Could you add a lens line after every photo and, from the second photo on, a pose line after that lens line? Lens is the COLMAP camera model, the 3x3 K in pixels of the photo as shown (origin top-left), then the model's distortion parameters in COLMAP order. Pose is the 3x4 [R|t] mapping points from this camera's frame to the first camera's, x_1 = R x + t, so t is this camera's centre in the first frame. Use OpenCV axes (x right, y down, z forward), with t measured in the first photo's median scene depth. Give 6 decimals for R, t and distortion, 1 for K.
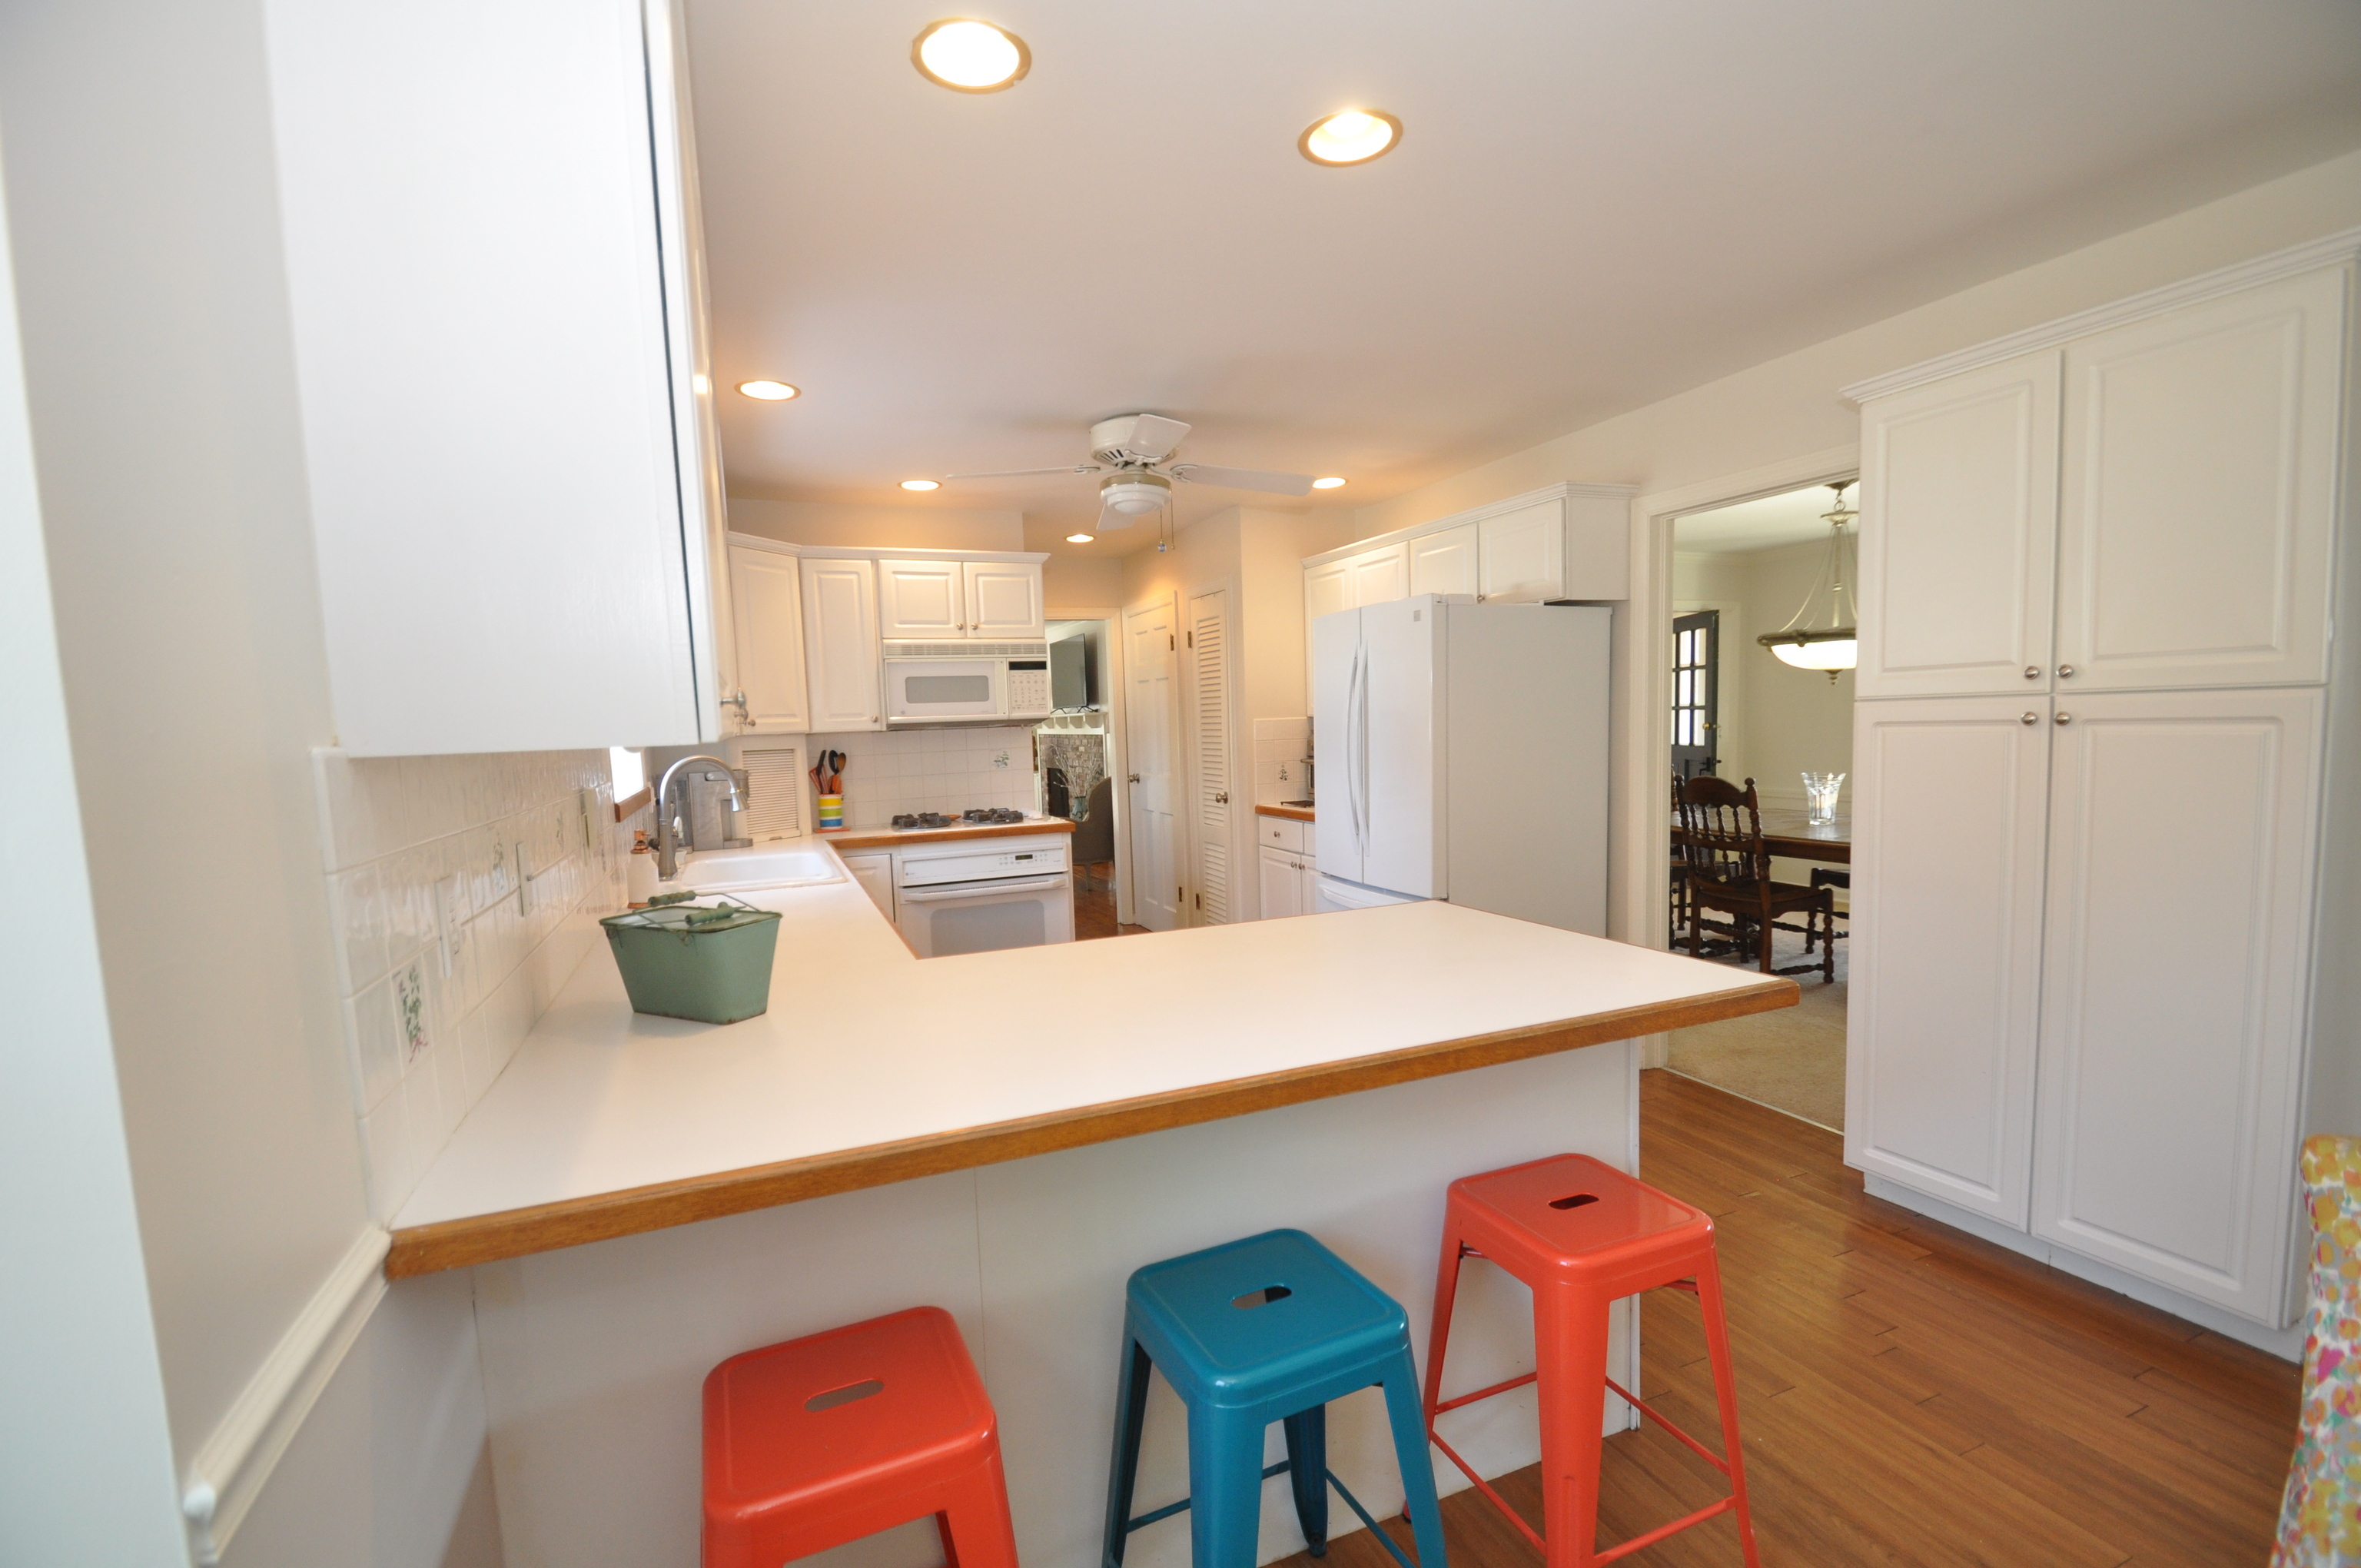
lens RADIAL K [[1028.2, 0, 1183.2], [0, 1028.2, 805.5], [0, 0, 1]] dist [0.004096, -0.011194]
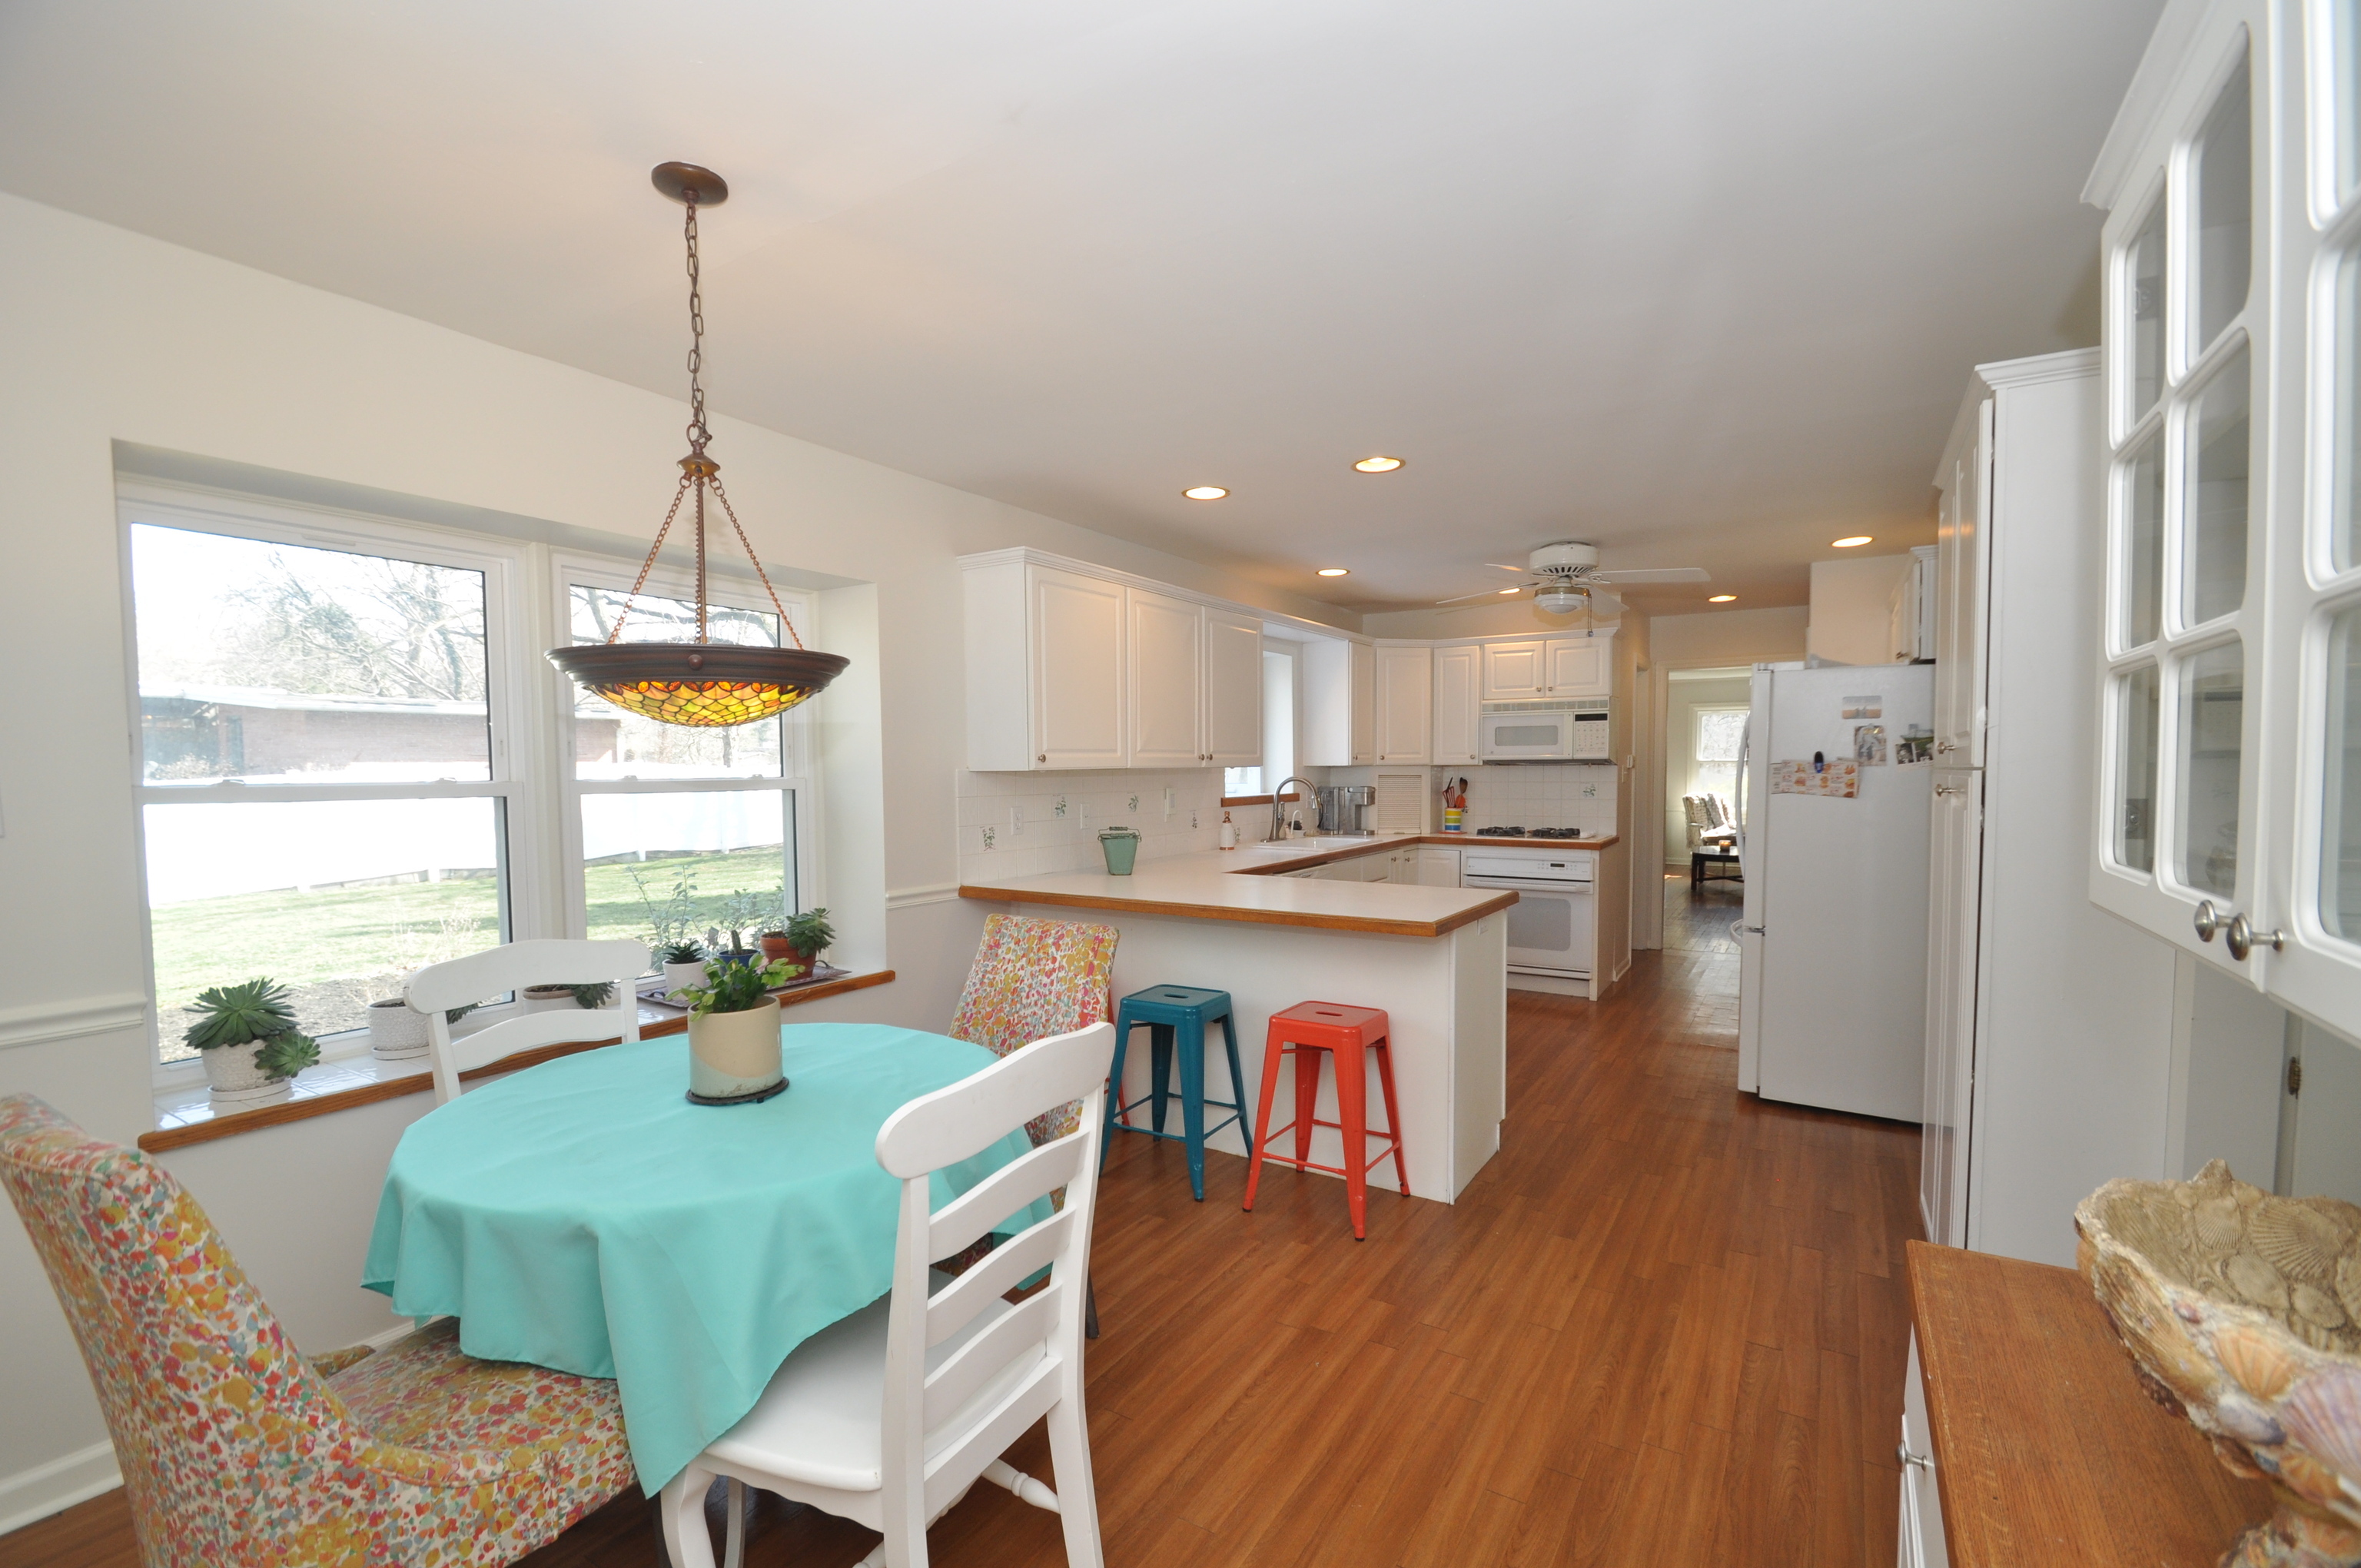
lens RADIAL K [[1028.2, 0, 1177.6], [0, 1028.2, 814.9], [0, 0, 1]] dist [0.004096, -0.011194]
pose [[0.569808, 0.072244, -0.818596, 0.631915], [-0.083260, 0.996078, 0.029951, -0.012355], [0.817549, 0.051090, 0.573588, -0.142442]]
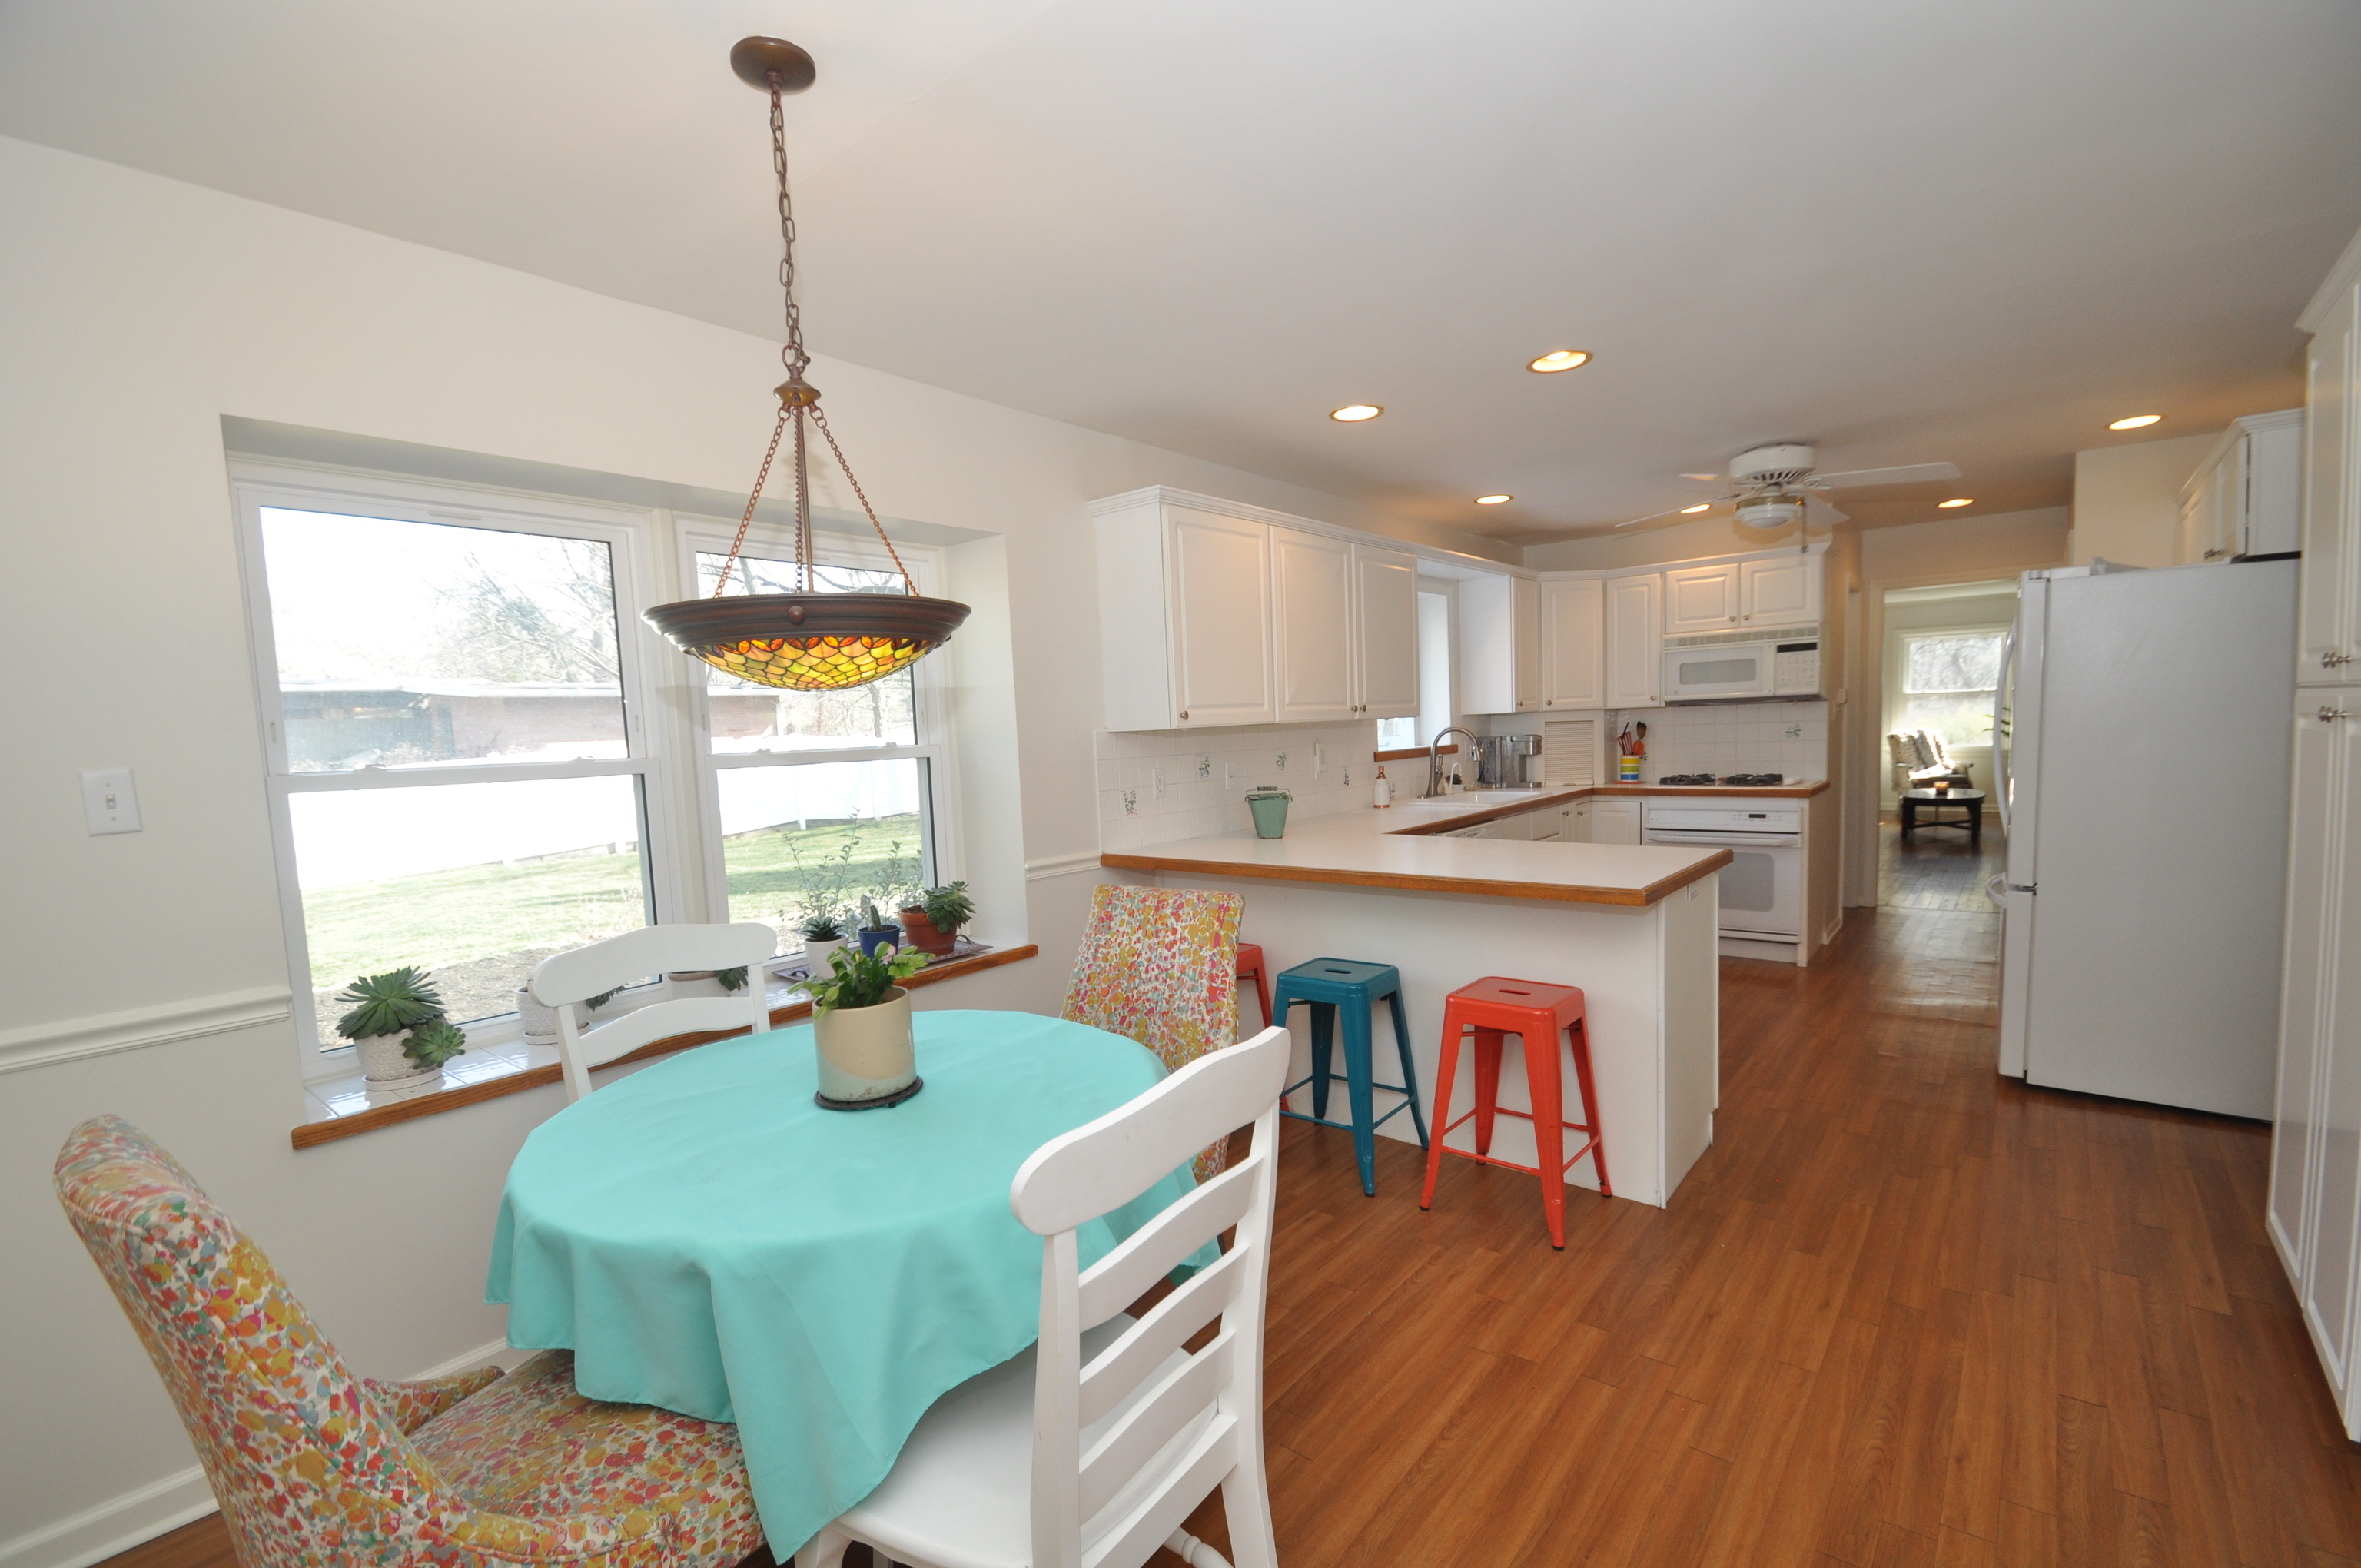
lens RADIAL K [[1028.2, 0, 1171.9], [0, 1028.2, 815.4], [0, 0, 1]] dist [0.004096, -0.011194]
pose [[0.453920, 0.094412, -0.886026, 0.572973], [-0.049888, 0.995504, 0.080520, -0.010915], [0.889645, 0.007652, 0.456589, -0.117707]]
